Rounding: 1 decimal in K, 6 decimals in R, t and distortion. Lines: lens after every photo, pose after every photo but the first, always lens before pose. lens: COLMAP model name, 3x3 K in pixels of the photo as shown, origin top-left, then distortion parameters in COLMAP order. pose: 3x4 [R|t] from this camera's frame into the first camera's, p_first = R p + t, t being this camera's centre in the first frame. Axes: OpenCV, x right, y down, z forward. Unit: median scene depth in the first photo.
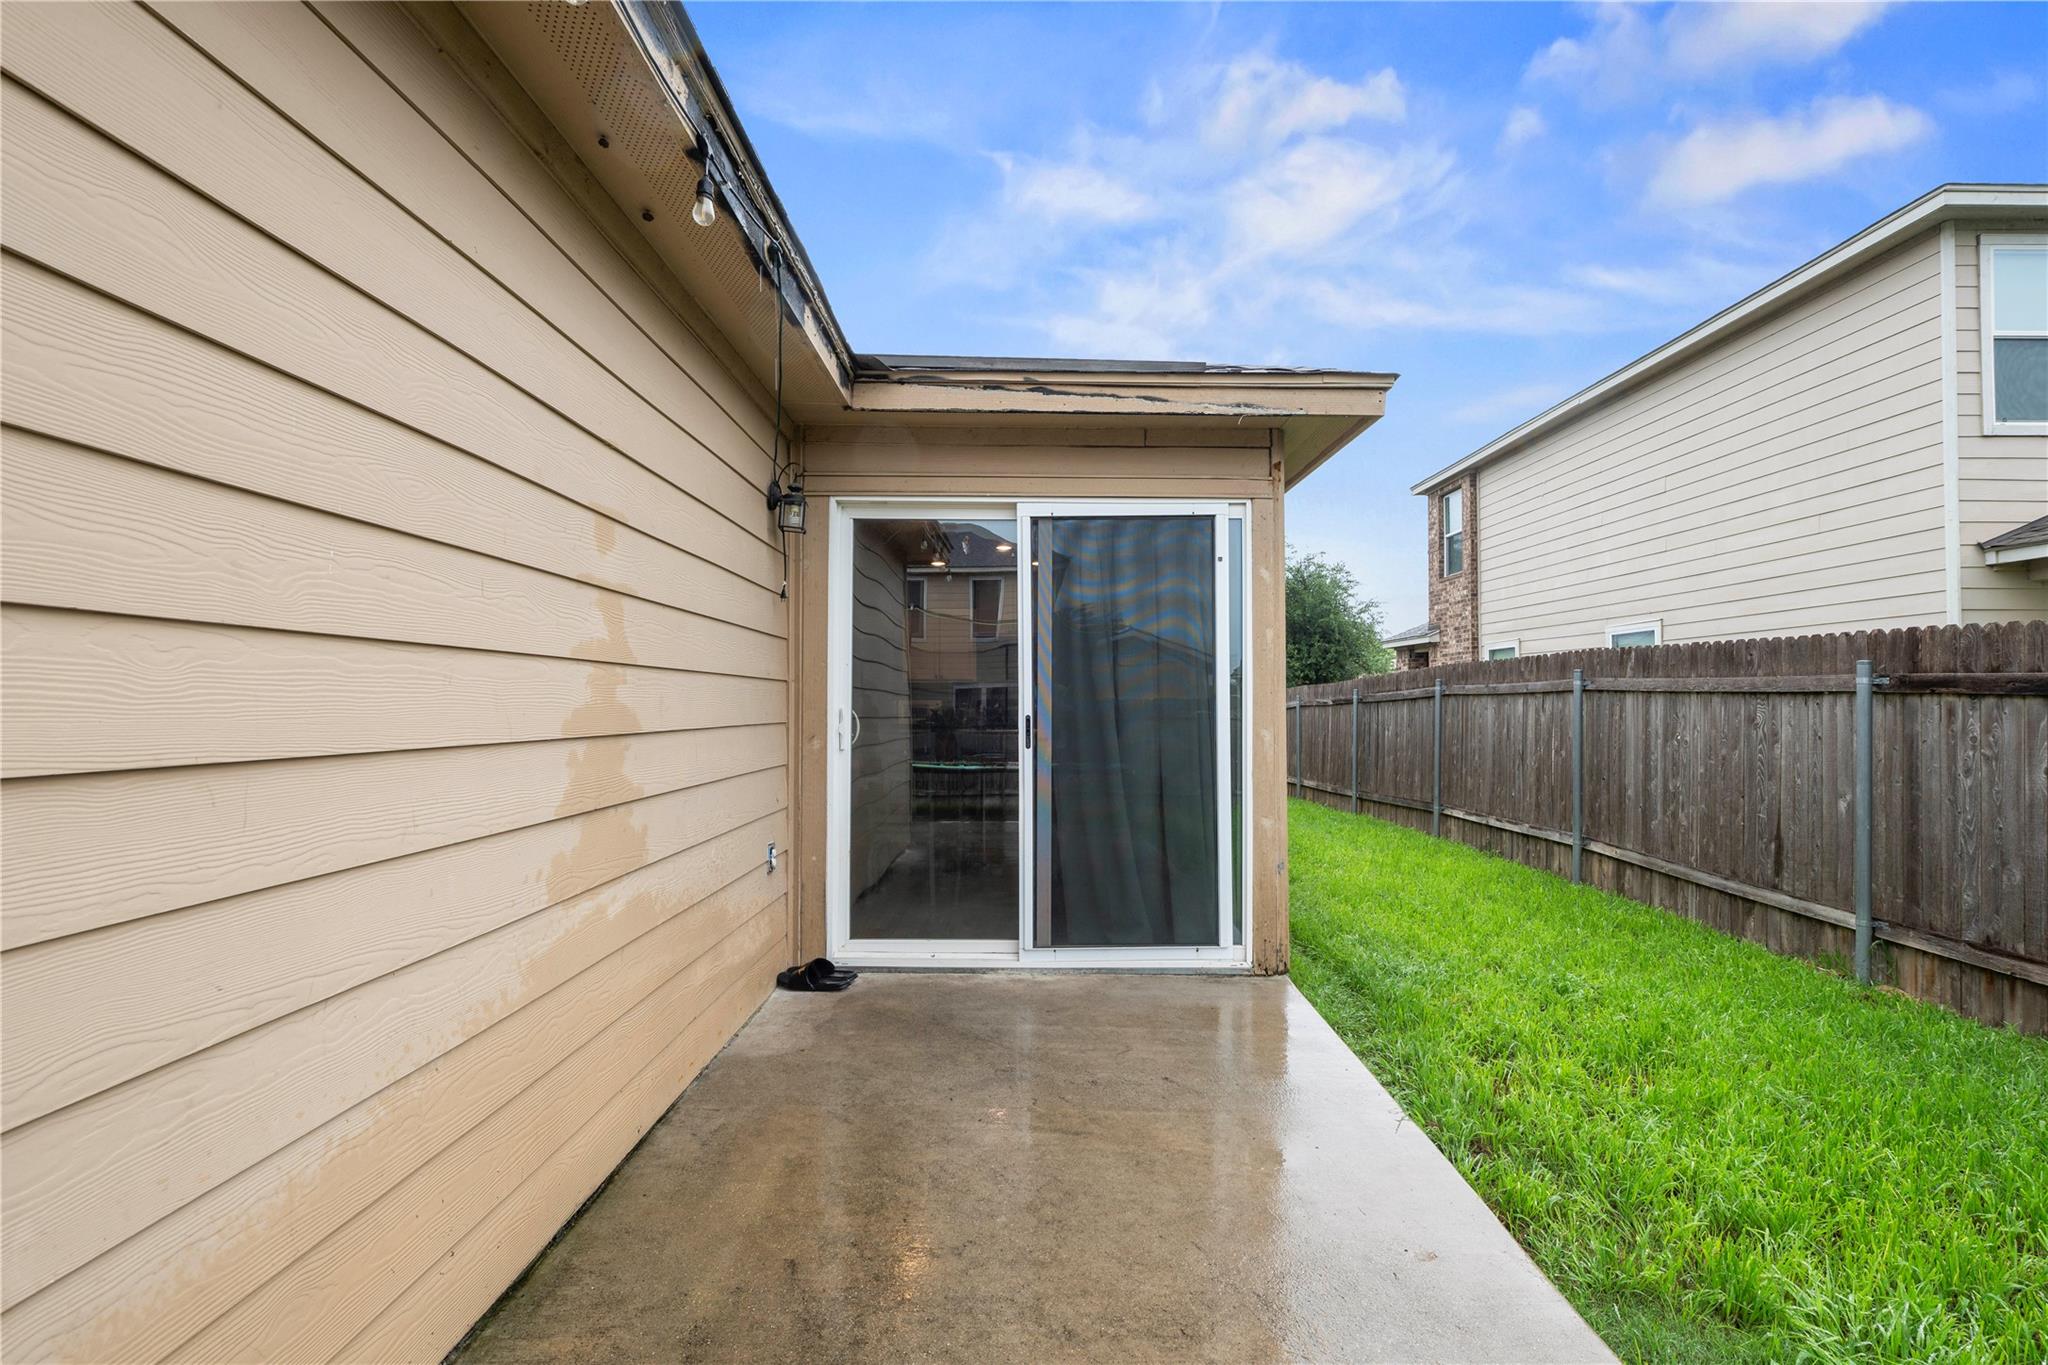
lens RADIAL K [[933.7, 0, 1027.9], [0, 933.7, 687.7], [0, 0, 1]] dist [0.001220, -0.000333]
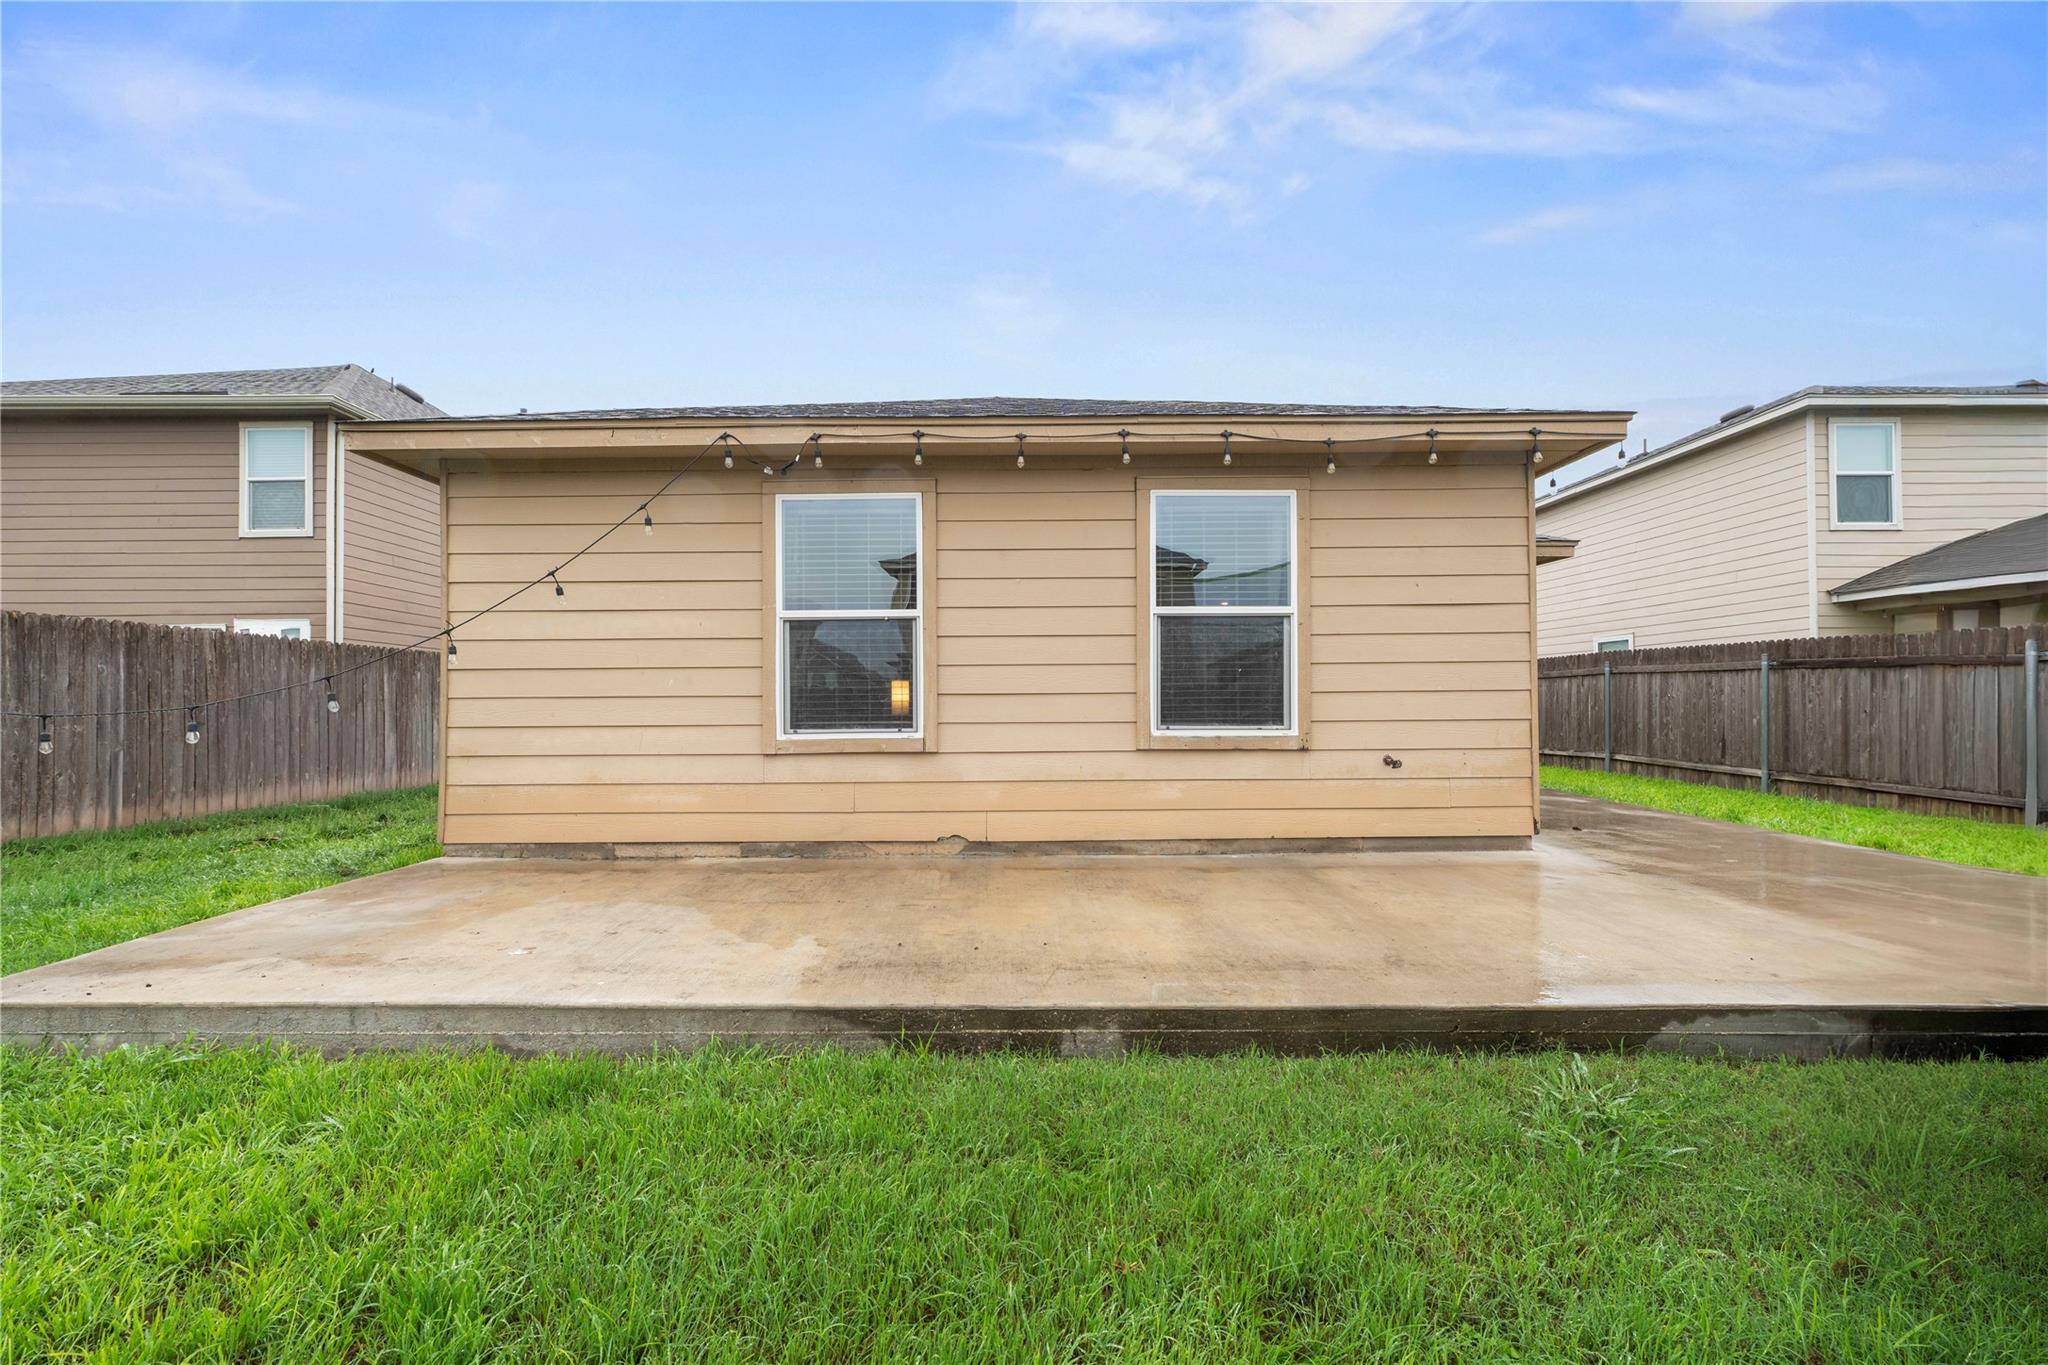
lens RADIAL K [[814.1, 0, 1023.6], [0, 814.1, 694.8], [0, 0, 1]] dist [0.002631, -0.001253]
pose [[0.999989, -0.003515, -0.003075, -0.627804], [0.003530, 0.999983, 0.004638, 0.038402], [0.003059, -0.004649, 0.999985, -0.686912]]
